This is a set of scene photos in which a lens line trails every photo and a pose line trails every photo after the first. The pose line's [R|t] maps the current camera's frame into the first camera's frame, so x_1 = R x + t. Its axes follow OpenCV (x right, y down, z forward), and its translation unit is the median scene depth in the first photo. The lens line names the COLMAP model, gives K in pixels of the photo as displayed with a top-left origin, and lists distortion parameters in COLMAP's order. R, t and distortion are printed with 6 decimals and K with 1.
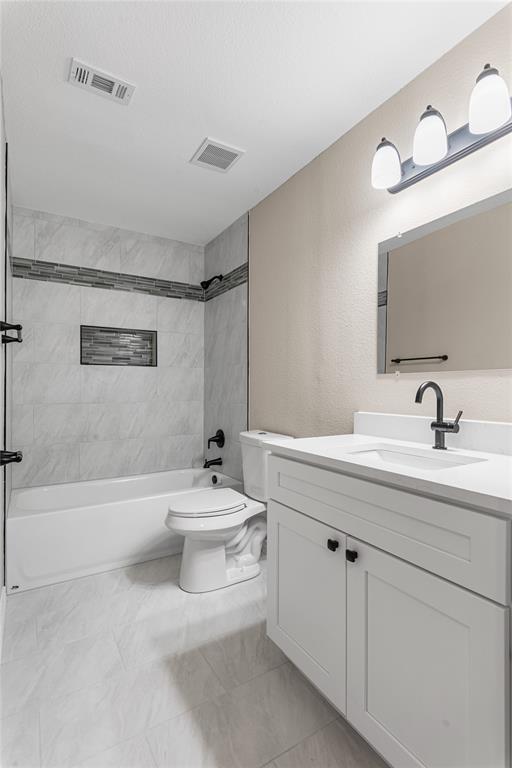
lens RADIAL K [[382.7, 0, 256.0], [0, 382.7, 384.0], [0, 0, 1]] dist [0.001443, -0.000082]
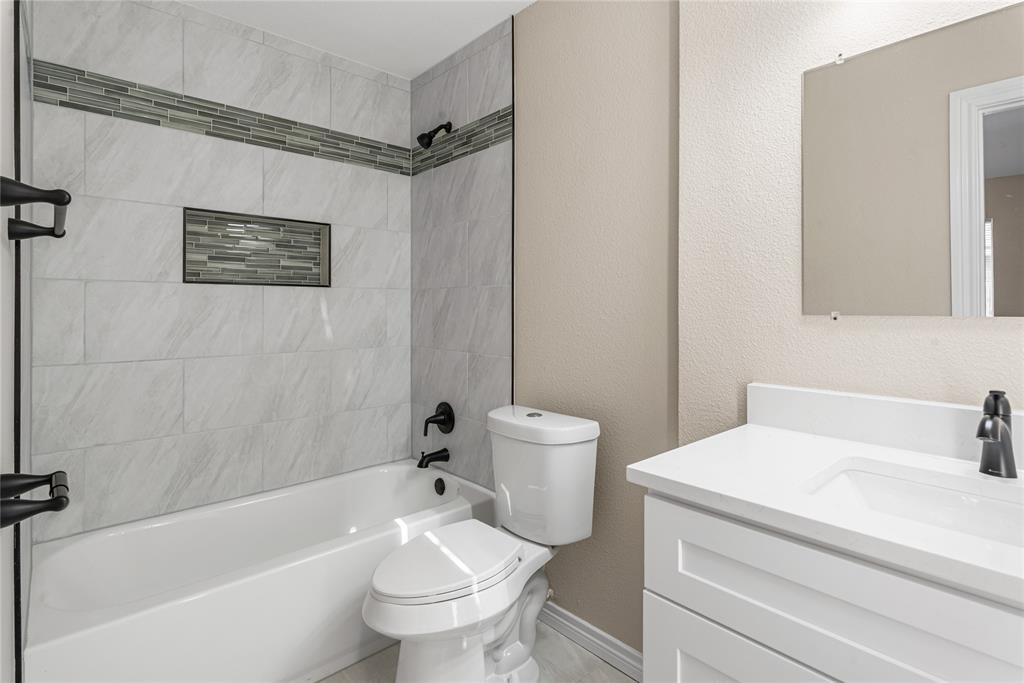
lens RADIAL K [[545.5, 0, 509.8], [0, 545.5, 291.9], [0, 0, 1]] dist [-0.000307, 0.021919]
pose [[0.987903, 0.011993, 0.154611, -0.145606], [-0.008163, 0.999644, -0.025384, -0.025427], [-0.154861, 0.023815, 0.987649, 0.219572]]
